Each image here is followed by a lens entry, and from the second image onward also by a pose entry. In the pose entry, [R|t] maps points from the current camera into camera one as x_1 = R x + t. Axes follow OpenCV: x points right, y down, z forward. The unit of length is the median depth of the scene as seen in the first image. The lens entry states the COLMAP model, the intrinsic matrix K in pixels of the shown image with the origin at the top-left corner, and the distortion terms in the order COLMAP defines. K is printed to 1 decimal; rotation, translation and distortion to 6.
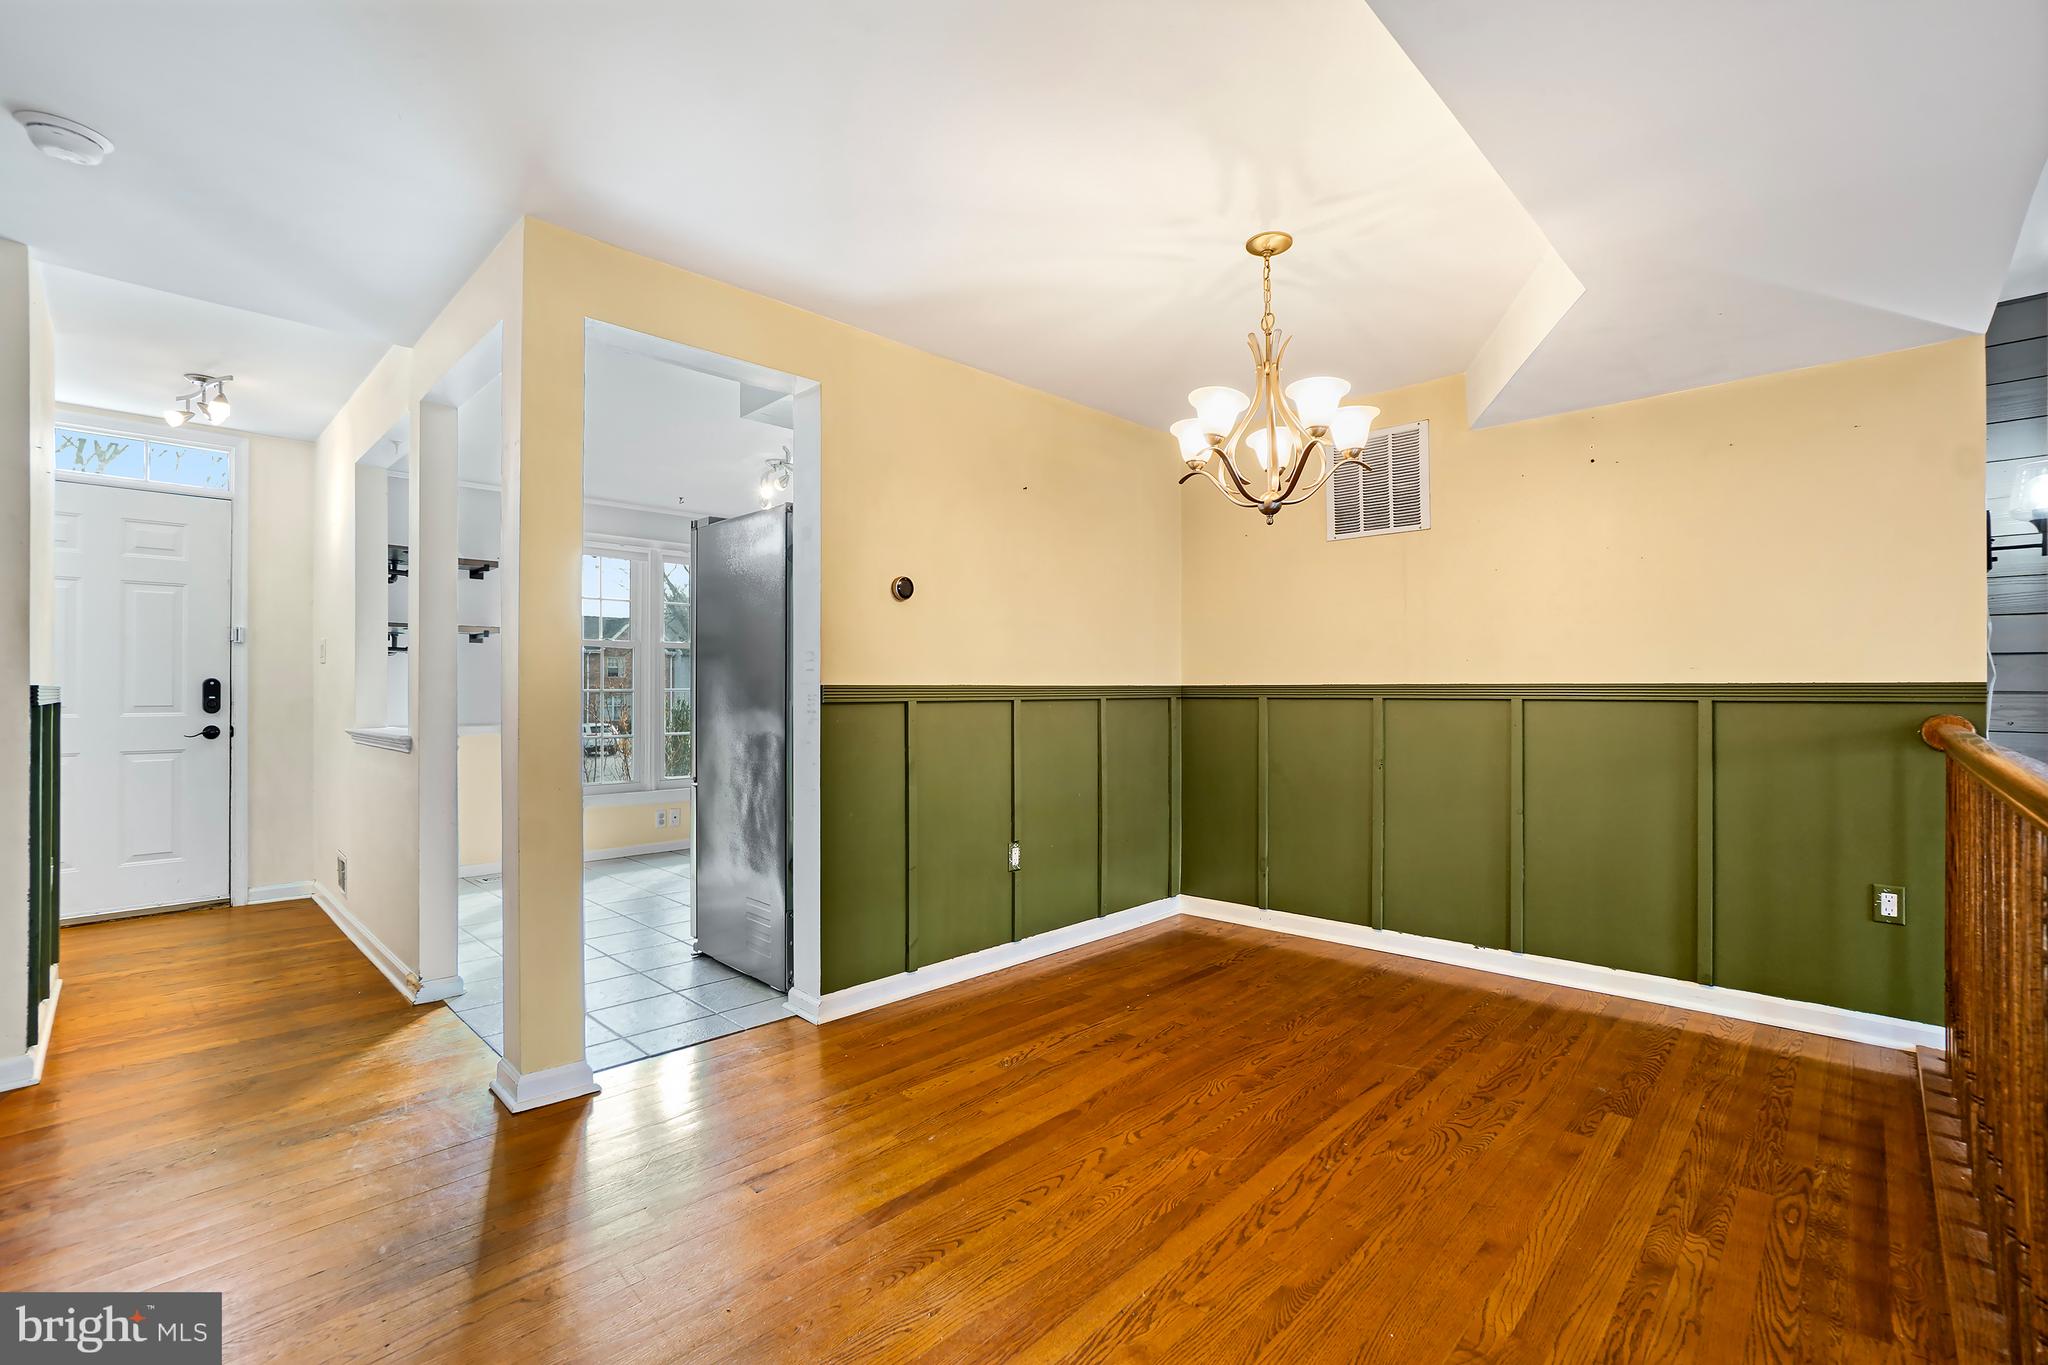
lens RADIAL K [[913.2, 0, 1026.5], [0, 913.2, 682.8], [0, 0, 1]] dist [-0.053867, 0.019928]
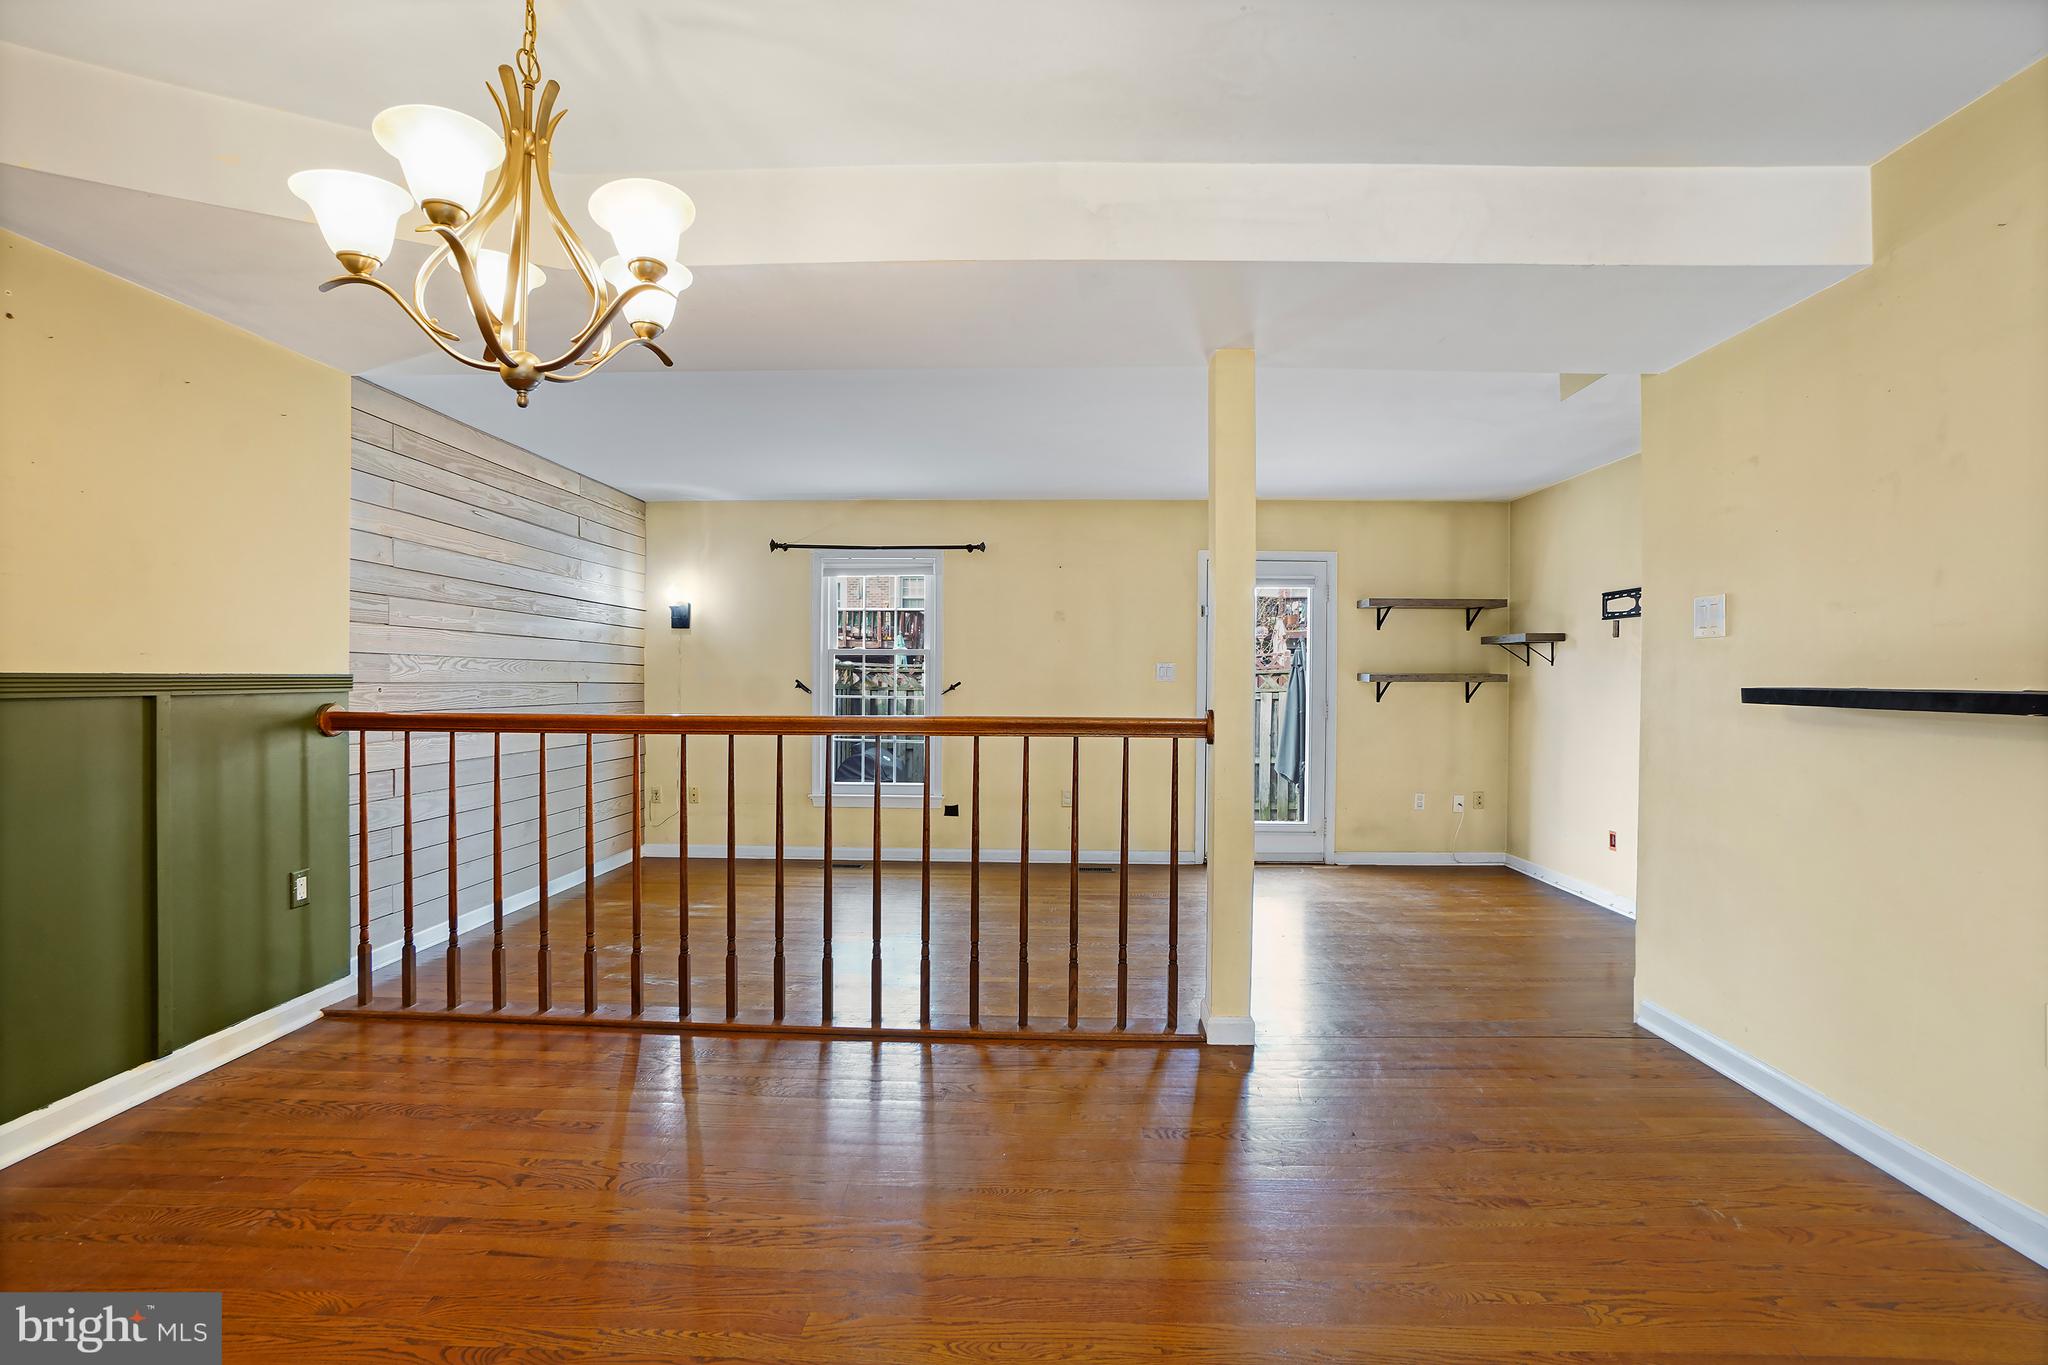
lens RADIAL K [[913.2, 0, 1026.5], [0, 913.2, 682.8], [0, 0, 1]] dist [-0.053867, 0.019928]
pose [[-0.669976, -0.008680, 0.742332, -0.361169], [-0.010239, 0.999945, 0.002452, -0.000123], [-0.742313, -0.005958, -0.670027, 1.073059]]
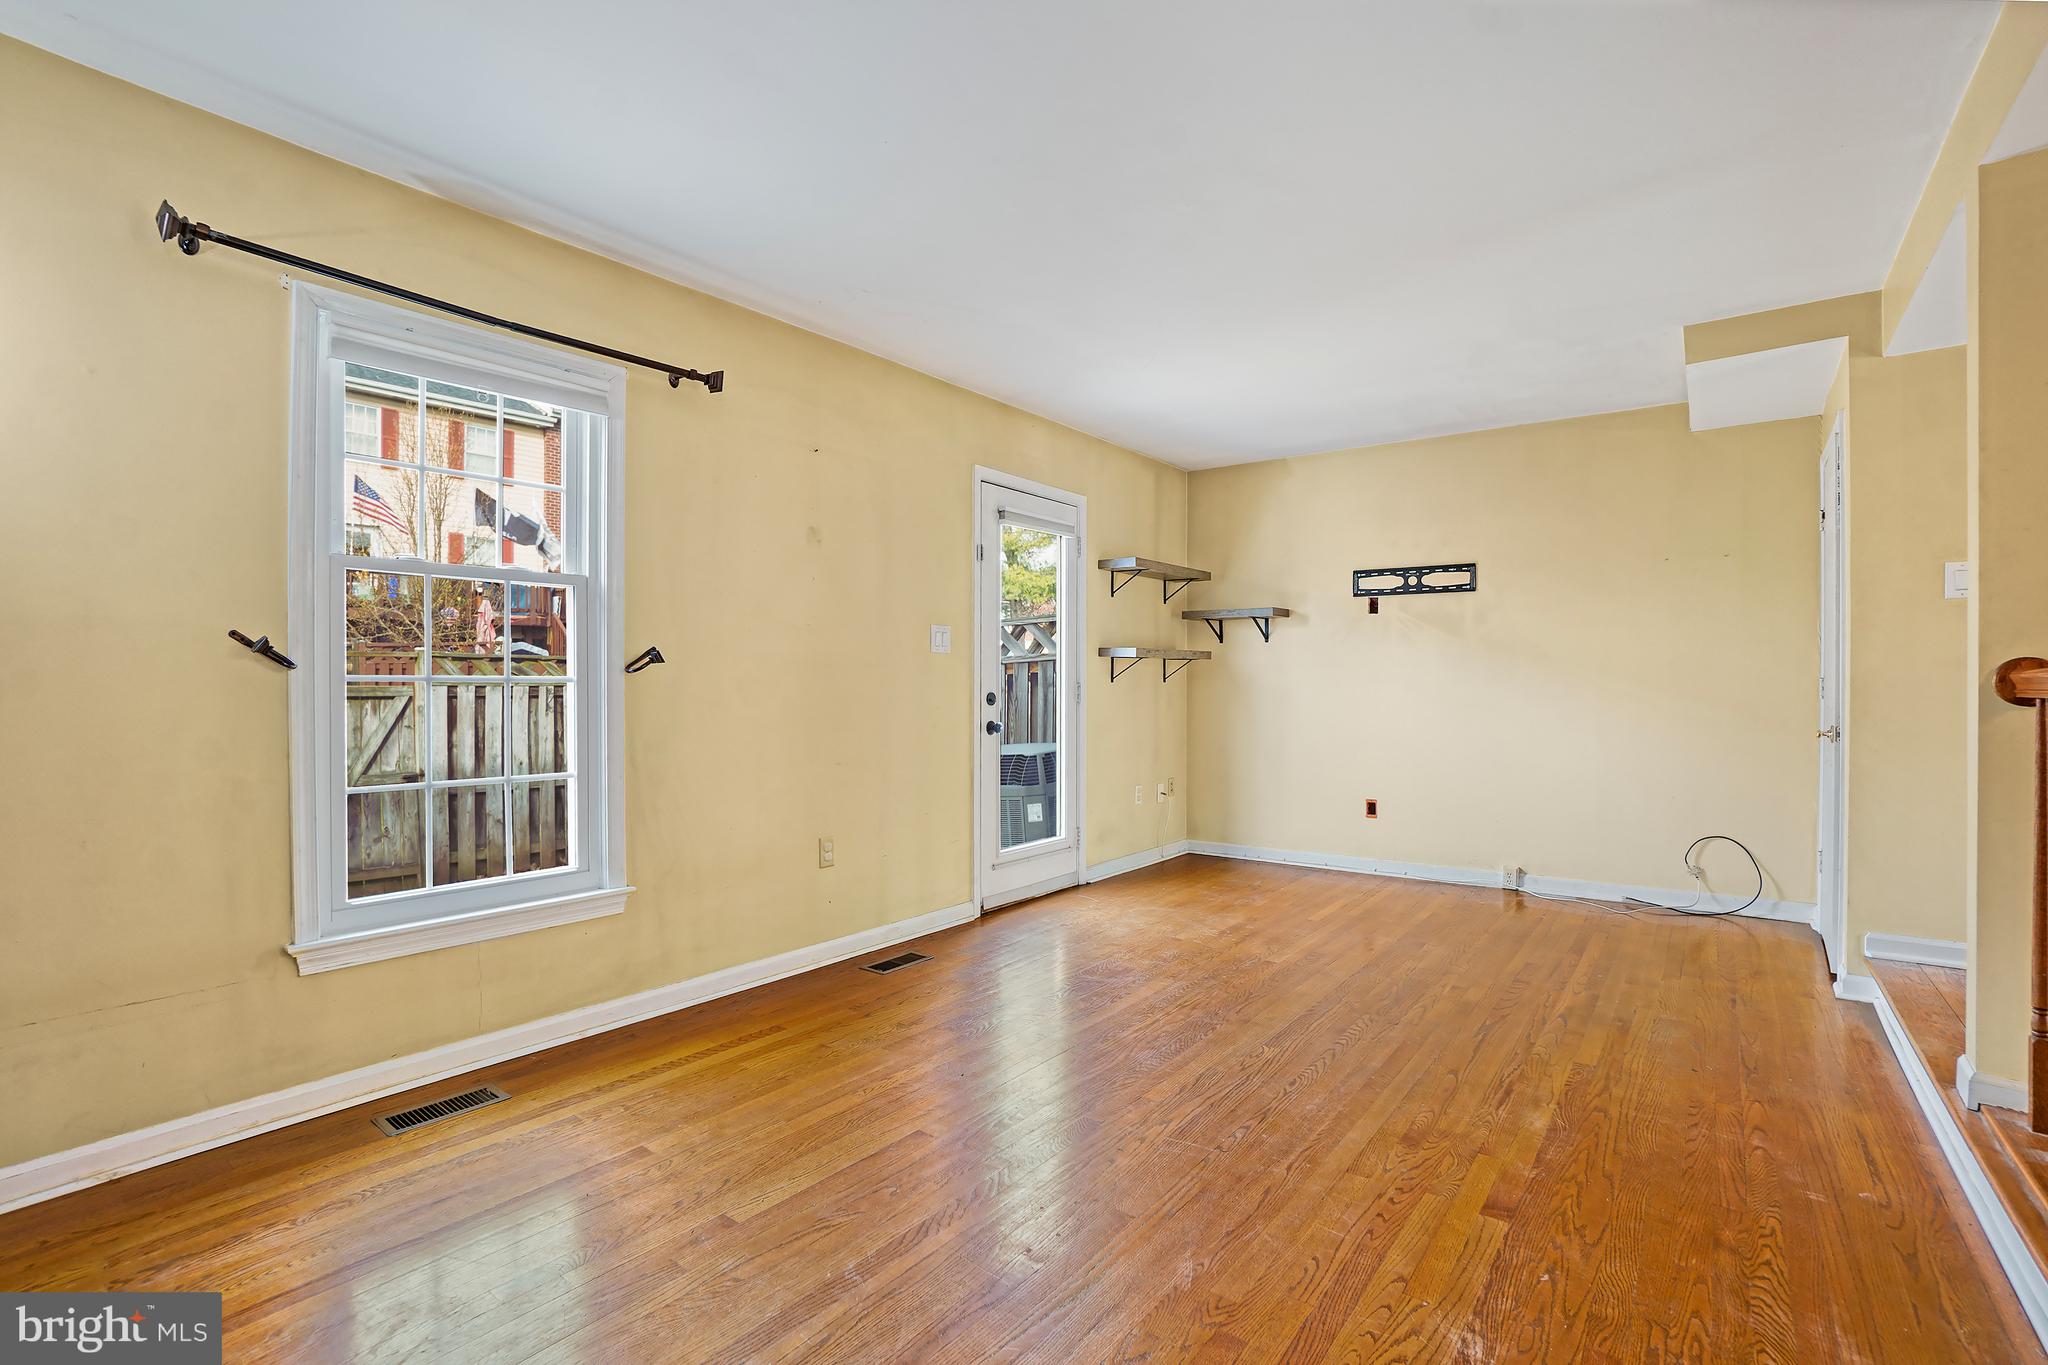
lens RADIAL K [[937.4, 0, 1024.0], [0, 937.4, 682.5], [0, 0, 1]] dist [-0.054085, 0.000807]
pose [[-0.993125, 0.000049, -0.117061, 1.179305], [0.000626, 0.999988, -0.004895, 0.056199], [0.117060, -0.004935, -0.993113, 0.835768]]
